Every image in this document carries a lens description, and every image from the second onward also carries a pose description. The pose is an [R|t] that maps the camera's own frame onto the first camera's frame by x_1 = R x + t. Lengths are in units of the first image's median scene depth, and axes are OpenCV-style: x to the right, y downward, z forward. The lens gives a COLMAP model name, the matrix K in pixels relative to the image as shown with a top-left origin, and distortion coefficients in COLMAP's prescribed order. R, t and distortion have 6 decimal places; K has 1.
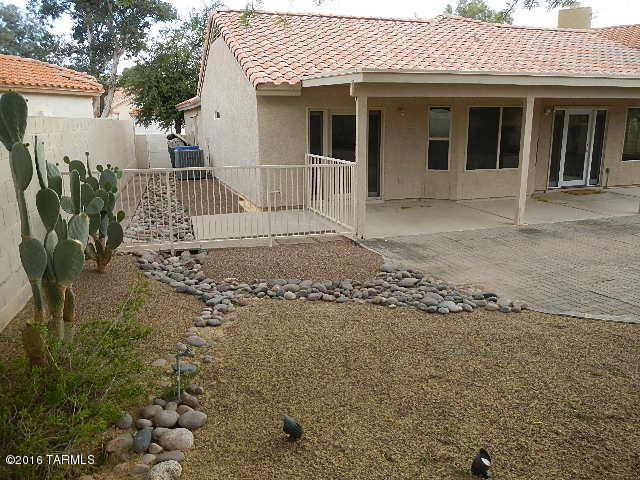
lens RADIAL K [[528.6, 0, 324.8], [0, 528.6, 239.8], [0, 0, 1]] dist [-0.000135, -0.001340]
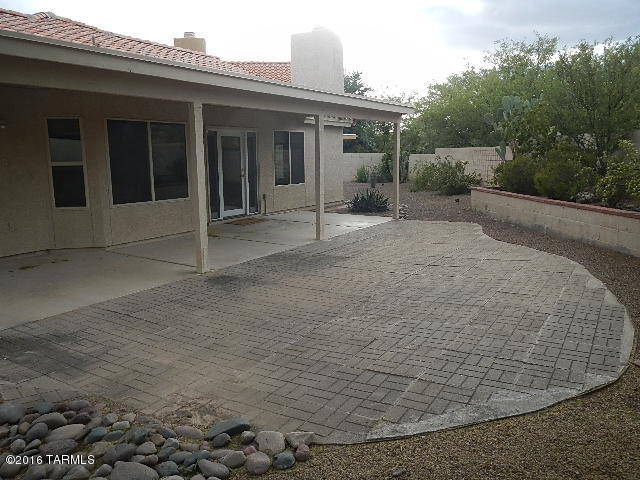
lens RADIAL K [[528.6, 0, 324.8], [0, 528.6, 239.8], [0, 0, 1]] dist [-0.000135, -0.001340]
pose [[0.775811, -0.103917, 0.622349, 0.035260], [0.144545, 0.989385, -0.014985, -0.032013], [-0.614186, 0.101583, 0.782596, 0.260925]]
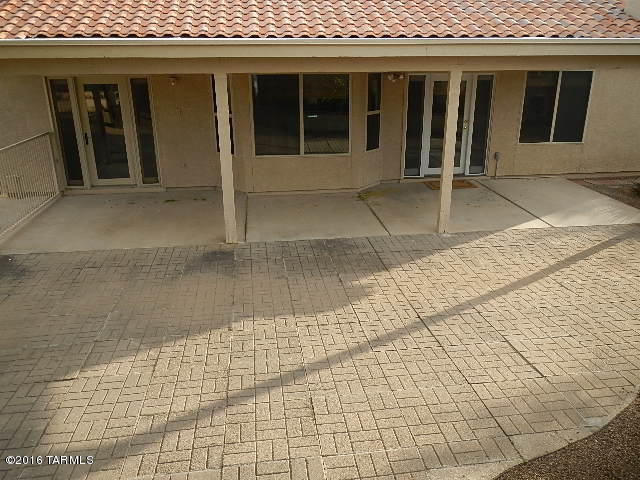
lens RADIAL K [[528.6, 0, 324.8], [0, 528.6, 239.8], [0, 0, 1]] dist [-0.000135, -0.001340]
pose [[0.976743, 0.072242, -0.201878, 0.565265], [-0.048064, 0.991341, 0.122204, -0.113769], [0.208958, -0.109659, 0.971757, 0.238788]]
